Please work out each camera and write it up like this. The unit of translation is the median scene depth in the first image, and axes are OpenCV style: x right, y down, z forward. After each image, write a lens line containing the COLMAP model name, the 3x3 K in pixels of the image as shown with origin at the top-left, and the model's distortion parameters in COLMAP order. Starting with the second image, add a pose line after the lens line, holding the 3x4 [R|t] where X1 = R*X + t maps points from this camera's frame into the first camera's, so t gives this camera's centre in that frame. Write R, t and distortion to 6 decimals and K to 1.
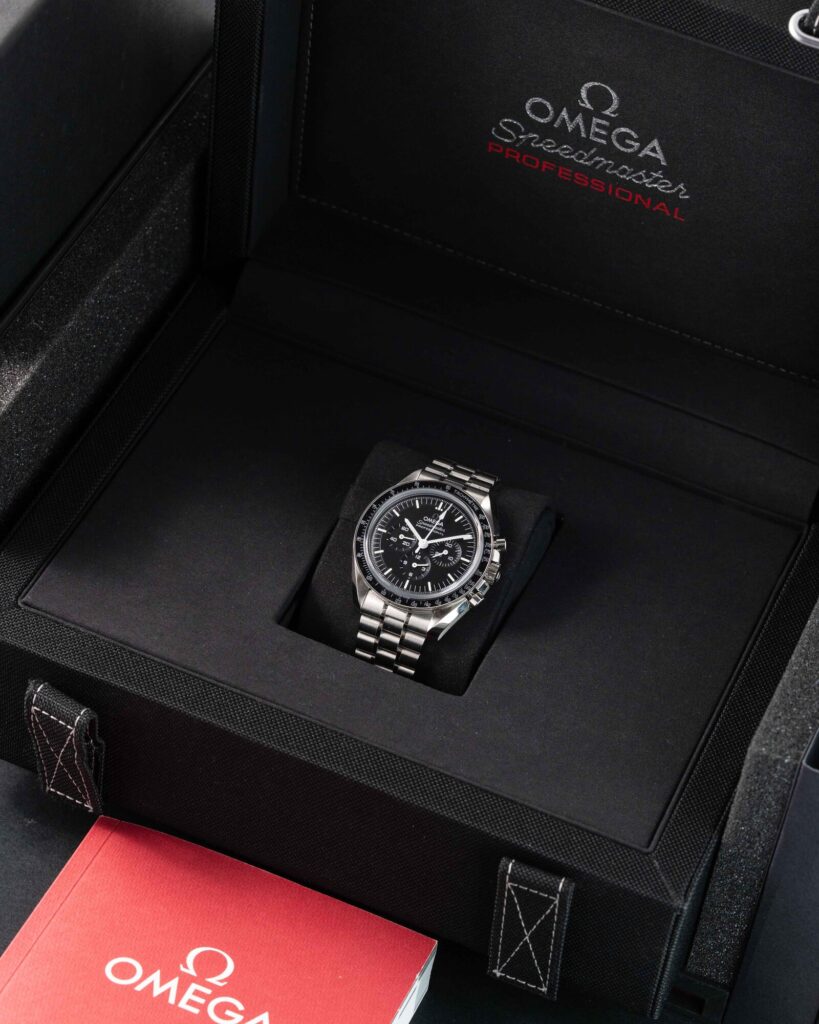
lens RADIAL K [[4533.3, 0, 410.0], [0, 4533.3, 511.6], [0, 0, 1]] dist [-0.133335, 0.000000]
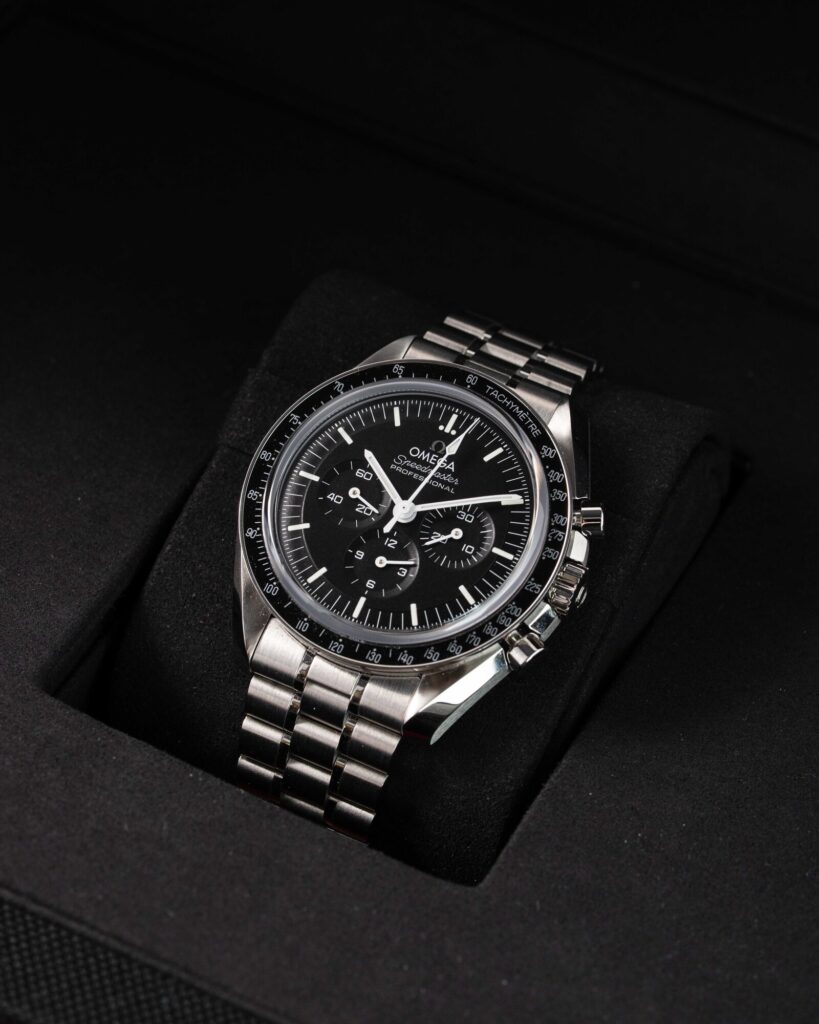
lens RADIAL K [[4533.3, 0, 408.5], [0, 4533.3, 511.8], [0, 0, 1]] dist [-0.133335, 0.000000]
pose [[0.997513, 0.034856, -0.061264, 0.028844], [-0.034473, 0.999379, 0.007308, 0.004070], [0.061480, -0.005178, 0.998095, 0.583582]]
